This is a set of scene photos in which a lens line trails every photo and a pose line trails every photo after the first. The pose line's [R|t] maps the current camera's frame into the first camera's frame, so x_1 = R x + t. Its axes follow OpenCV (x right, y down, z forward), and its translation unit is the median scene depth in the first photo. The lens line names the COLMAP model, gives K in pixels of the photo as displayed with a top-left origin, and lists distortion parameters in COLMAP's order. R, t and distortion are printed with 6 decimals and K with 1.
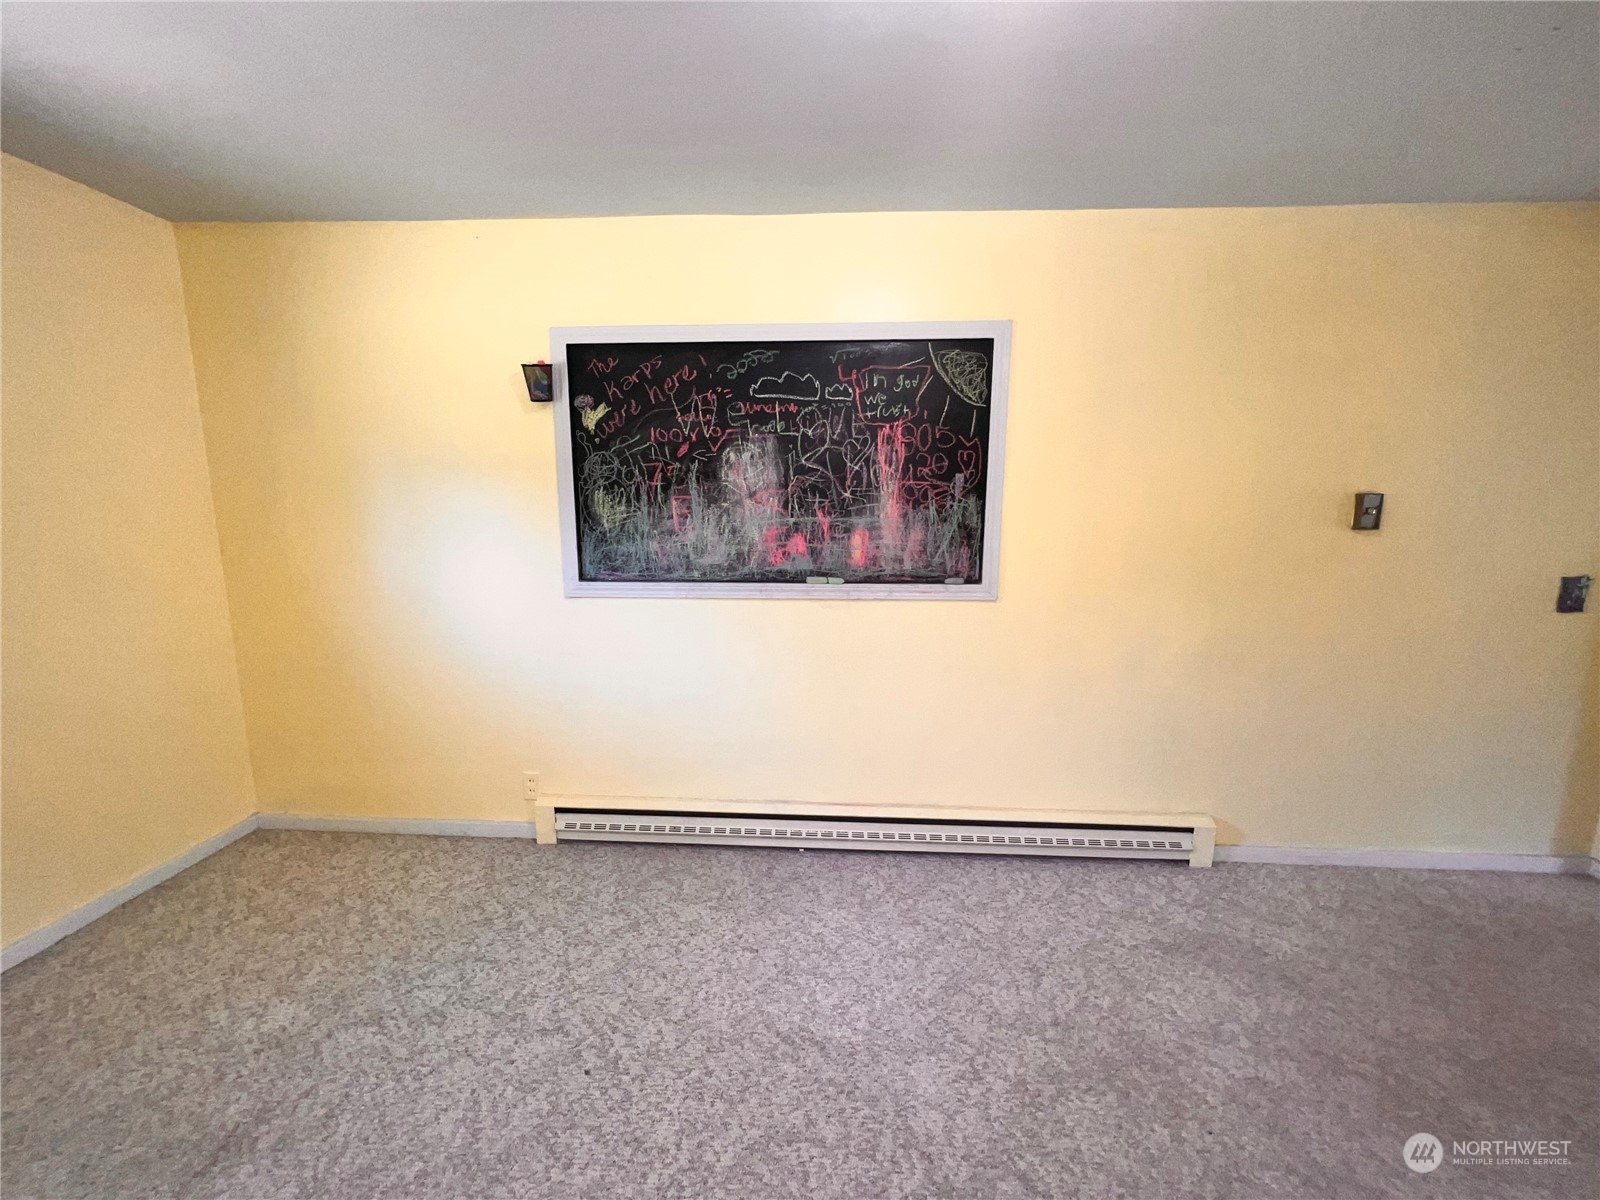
lens RADIAL K [[639.9, 0, 795.6], [0, 639.9, 603.4], [0, 0, 1]] dist [-0.000793, -0.000295]
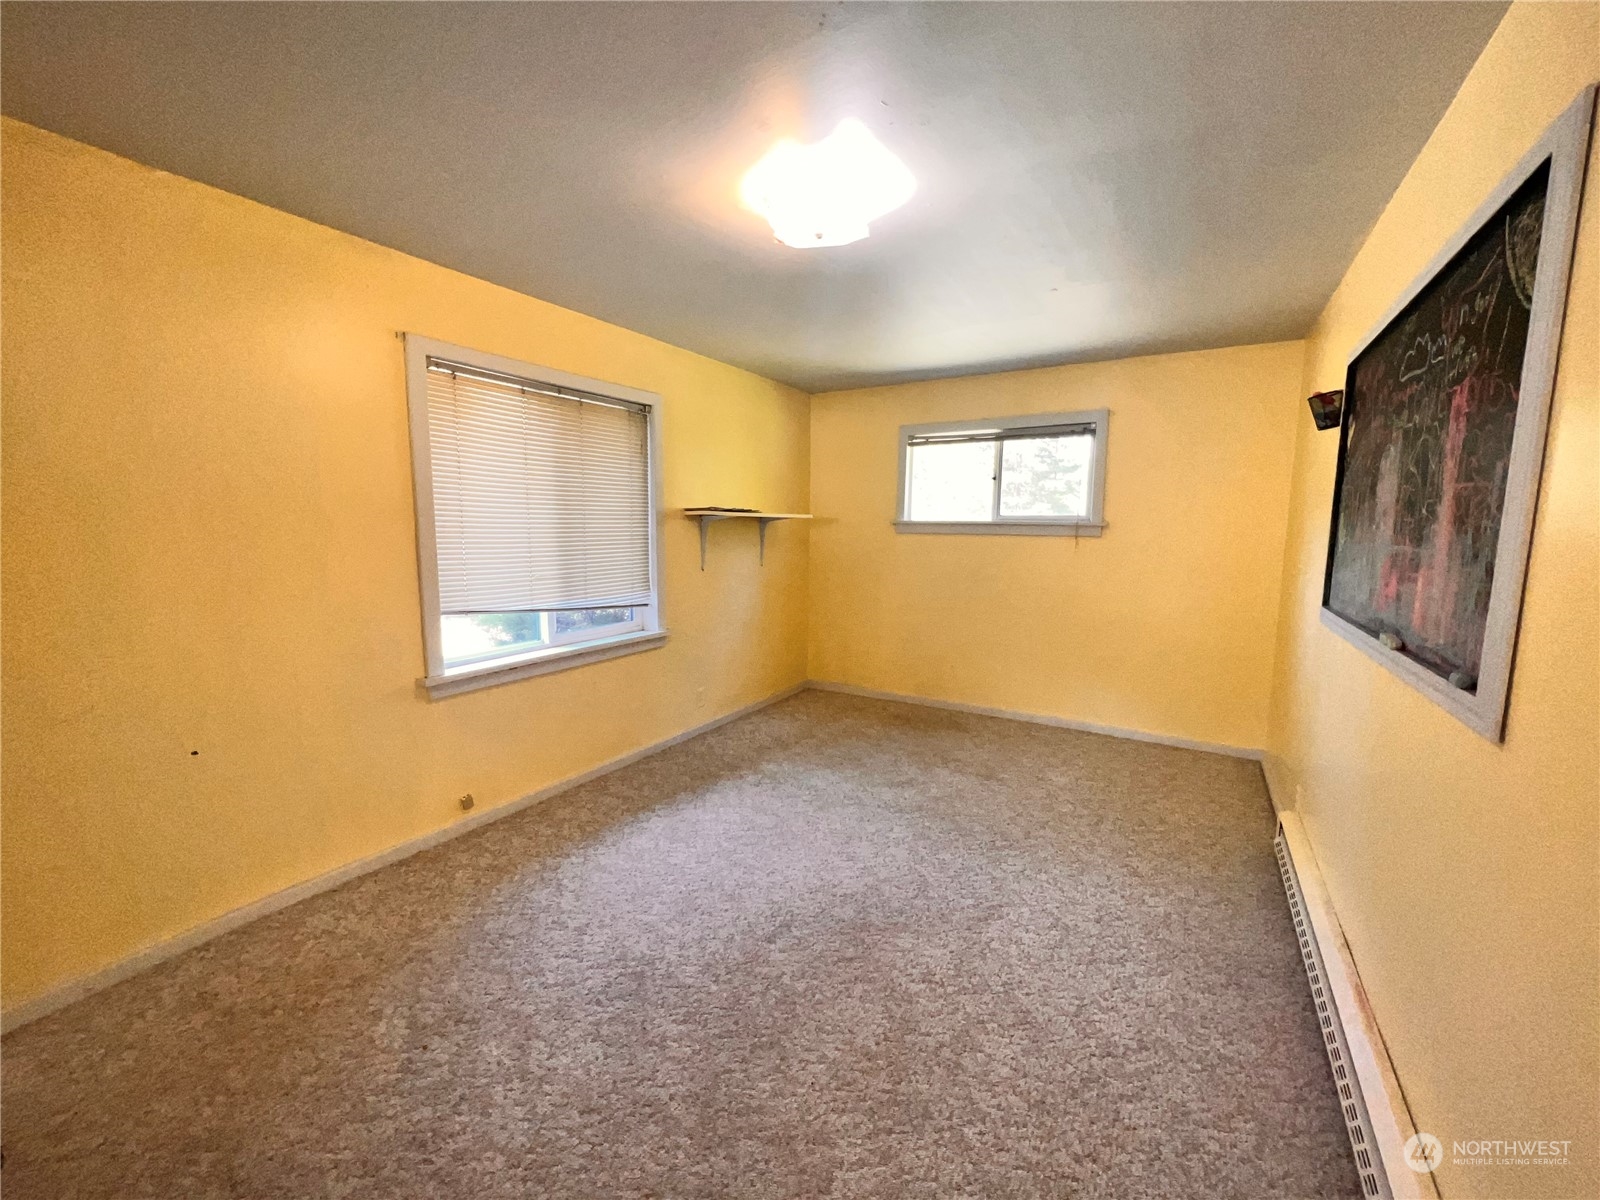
lens RADIAL K [[639.9, 0, 800.0], [0, 639.9, 599.6], [0, 0, 1]] dist [-0.000793, -0.000295]
pose [[-0.479746, 0.094483, -0.872305, 1.139659], [-0.149750, 0.970781, 0.187508, -0.138086], [0.864534, 0.220584, -0.451580, 0.957017]]
